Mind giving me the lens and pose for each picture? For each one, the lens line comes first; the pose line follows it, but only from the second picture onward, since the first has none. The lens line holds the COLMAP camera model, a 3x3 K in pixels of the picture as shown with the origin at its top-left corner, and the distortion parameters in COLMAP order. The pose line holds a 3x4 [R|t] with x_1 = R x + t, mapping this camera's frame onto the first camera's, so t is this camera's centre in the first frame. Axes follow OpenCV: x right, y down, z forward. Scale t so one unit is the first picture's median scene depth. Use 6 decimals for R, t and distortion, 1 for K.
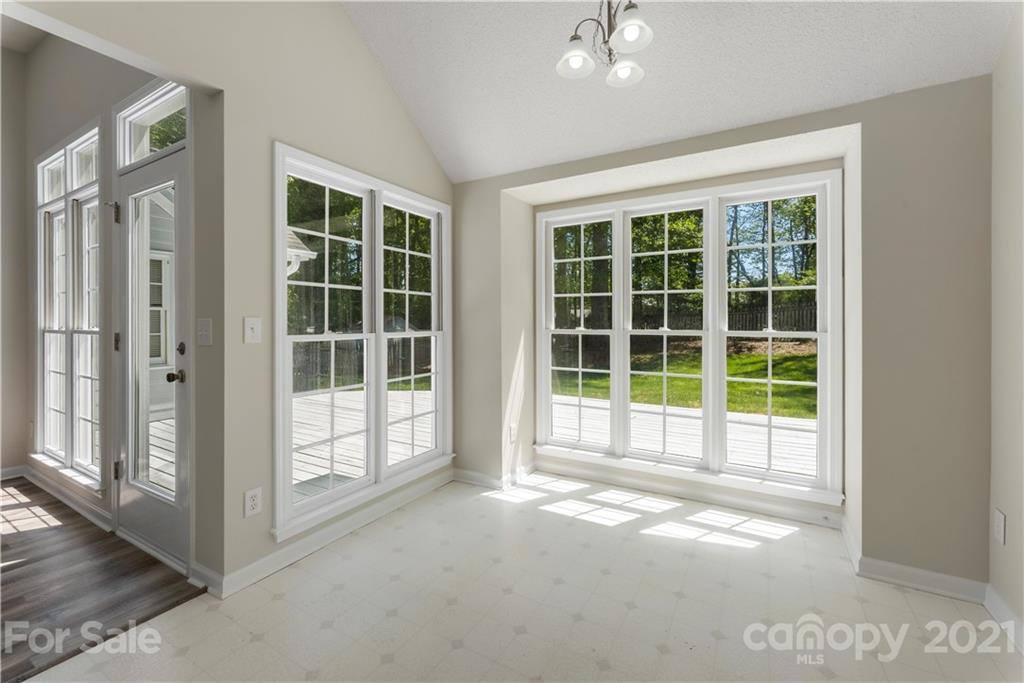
lens RADIAL K [[422.6, 0, 521.6], [0, 422.6, 321.2], [0, 0, 1]] dist [-0.000037, -0.001326]
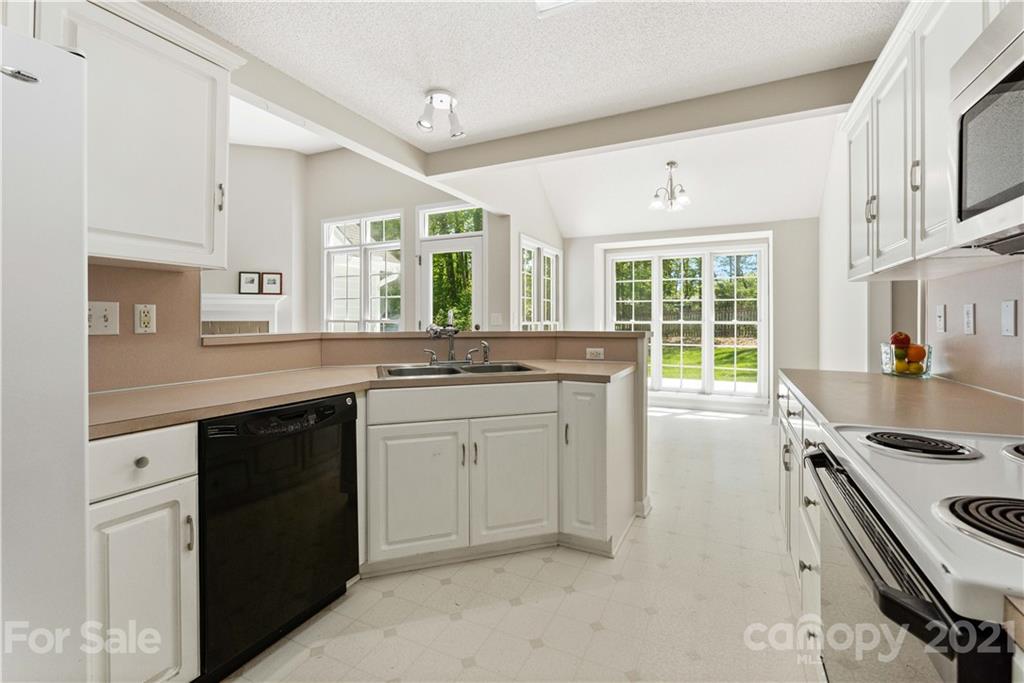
lens RADIAL K [[436.4, 0, 527.5], [0, 436.4, 319.9], [0, 0, 1]] dist [-0.001796, -0.000236]
pose [[0.996421, 0.001929, 0.084511, -0.476680], [-0.001771, 0.999997, -0.001945, 0.019776], [-0.084514, 0.001788, 0.996421, -0.819929]]
